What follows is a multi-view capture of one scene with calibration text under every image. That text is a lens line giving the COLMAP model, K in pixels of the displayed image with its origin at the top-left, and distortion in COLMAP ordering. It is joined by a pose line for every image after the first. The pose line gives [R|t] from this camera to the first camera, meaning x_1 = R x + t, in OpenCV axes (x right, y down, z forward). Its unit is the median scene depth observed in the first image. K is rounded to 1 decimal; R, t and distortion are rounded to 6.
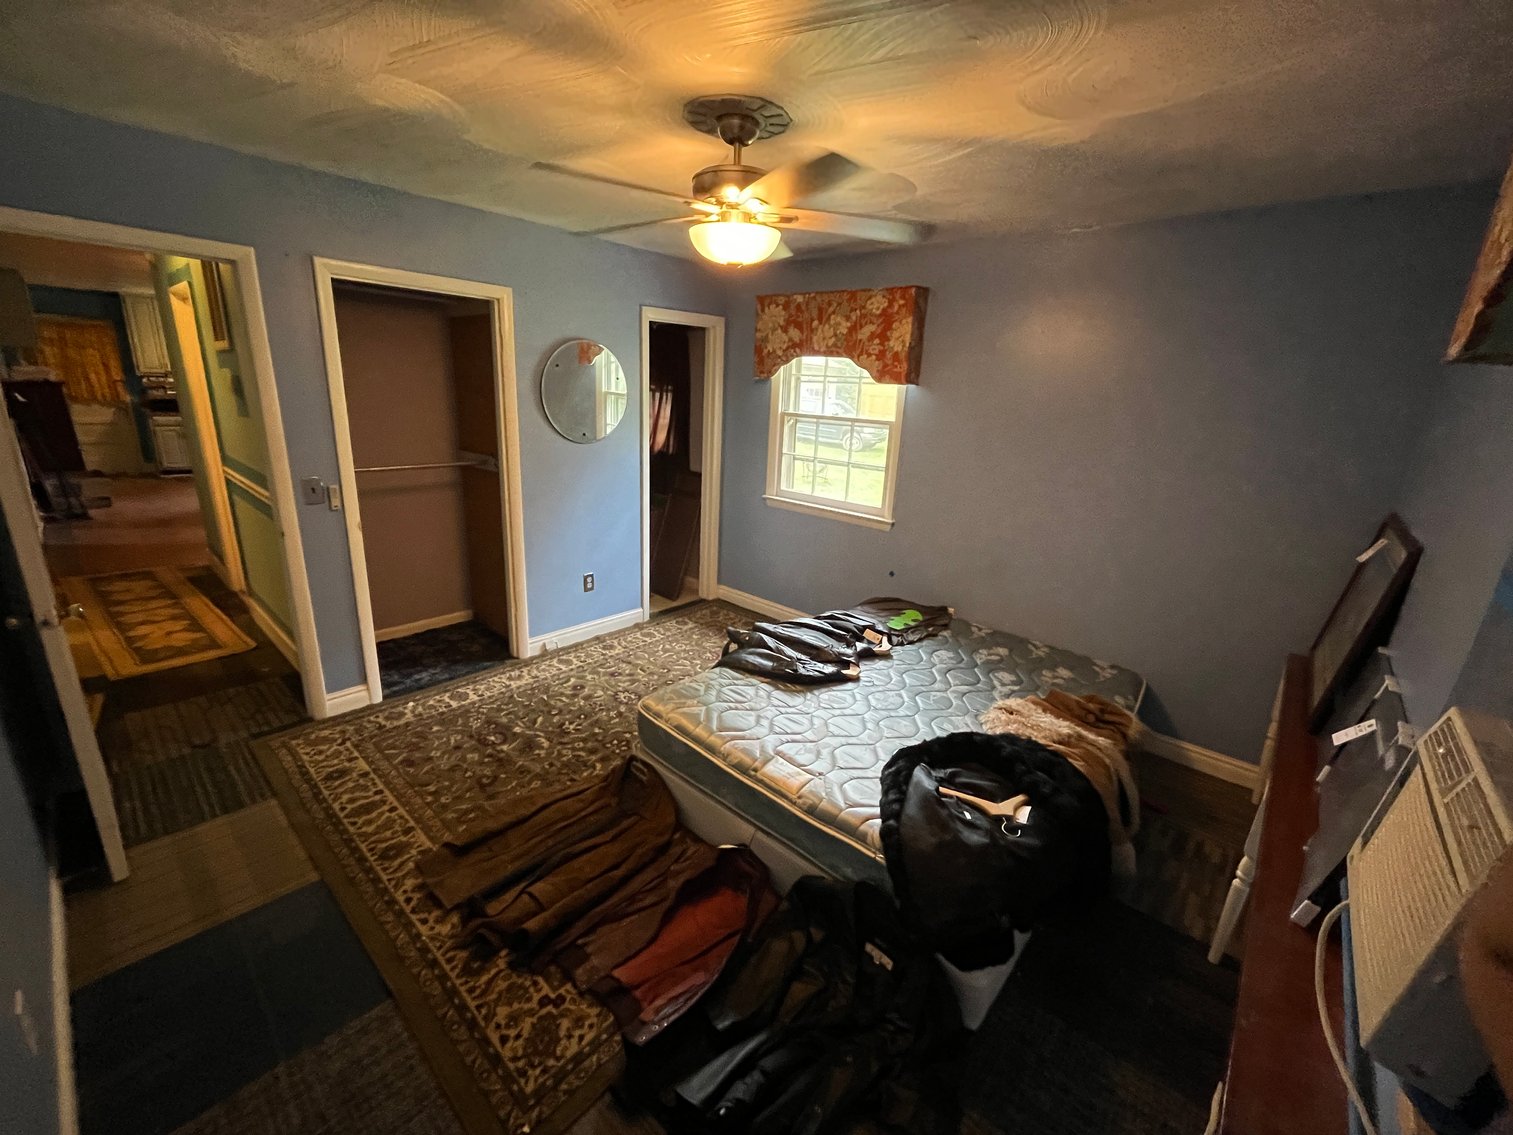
lens RADIAL K [[617.6, 0, 750.5], [0, 617.6, 566.4], [0, 0, 1]] dist [-0.001530, -0.000241]
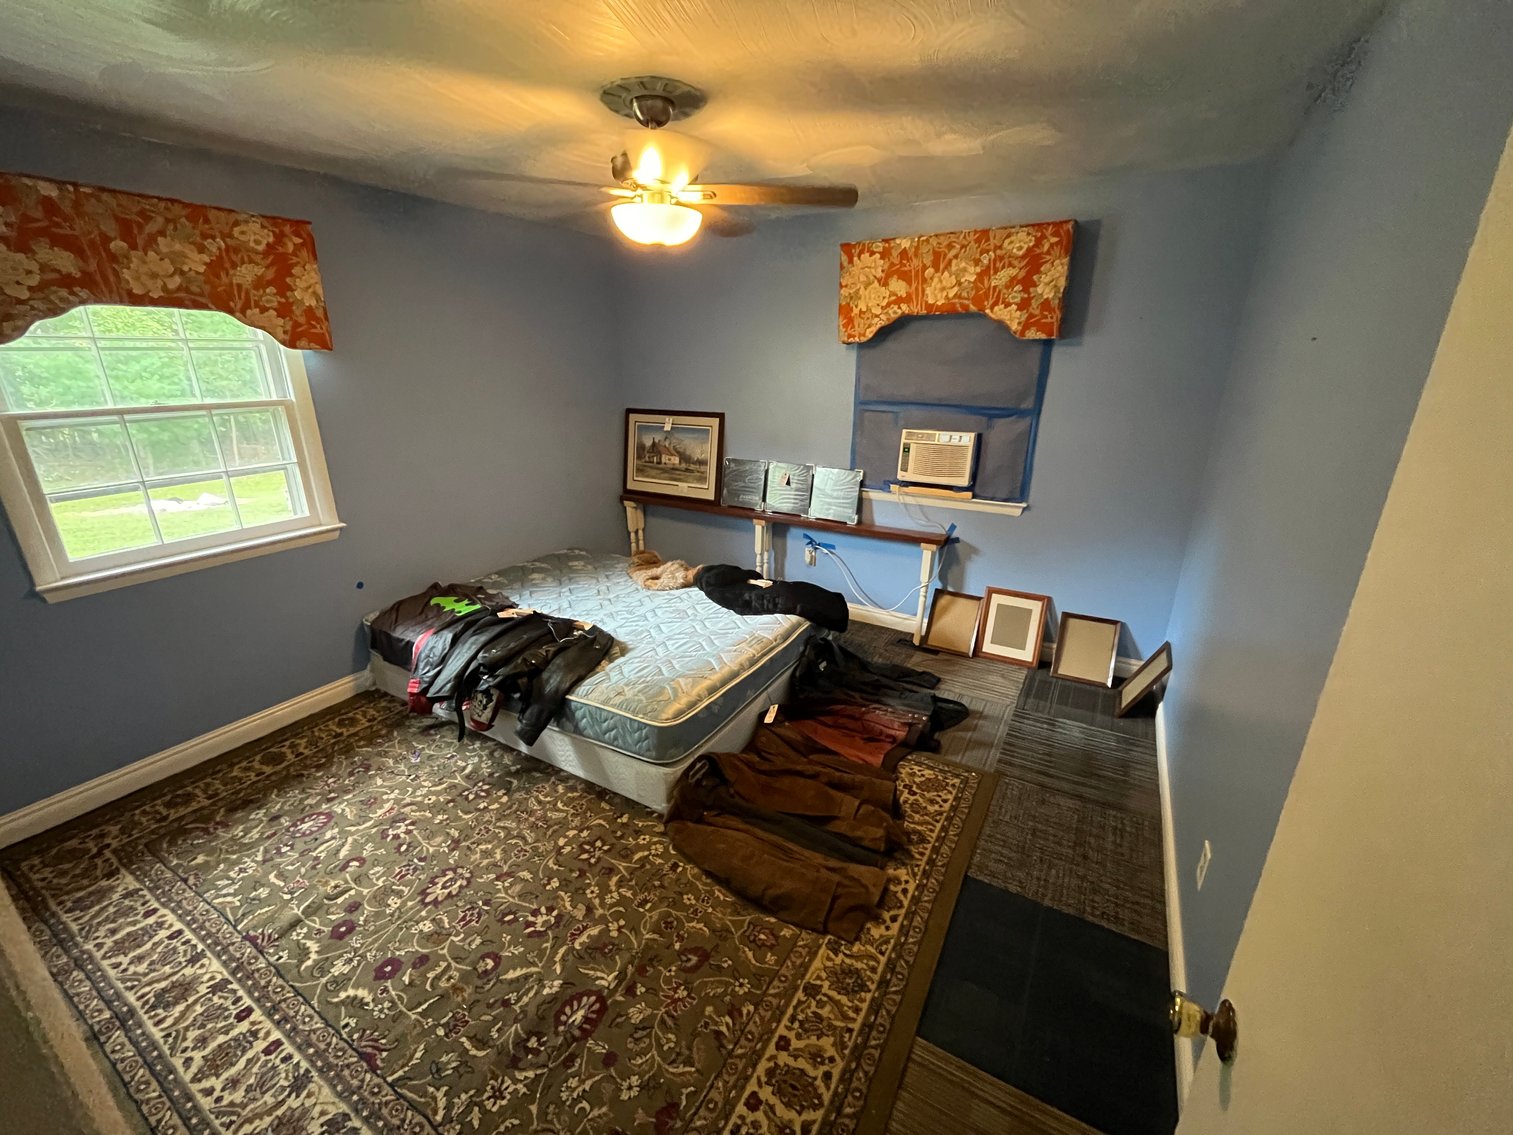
lens RADIAL K [[617.6, 0, 756.1], [0, 617.6, 568.0], [0, 0, 1]] dist [-0.001530, -0.000241]
pose [[-0.205017, -0.362187, 0.909279, -0.706209], [0.265562, 0.873579, 0.407843, -0.232686], [-0.942043, 0.325085, -0.082916, 0.654733]]
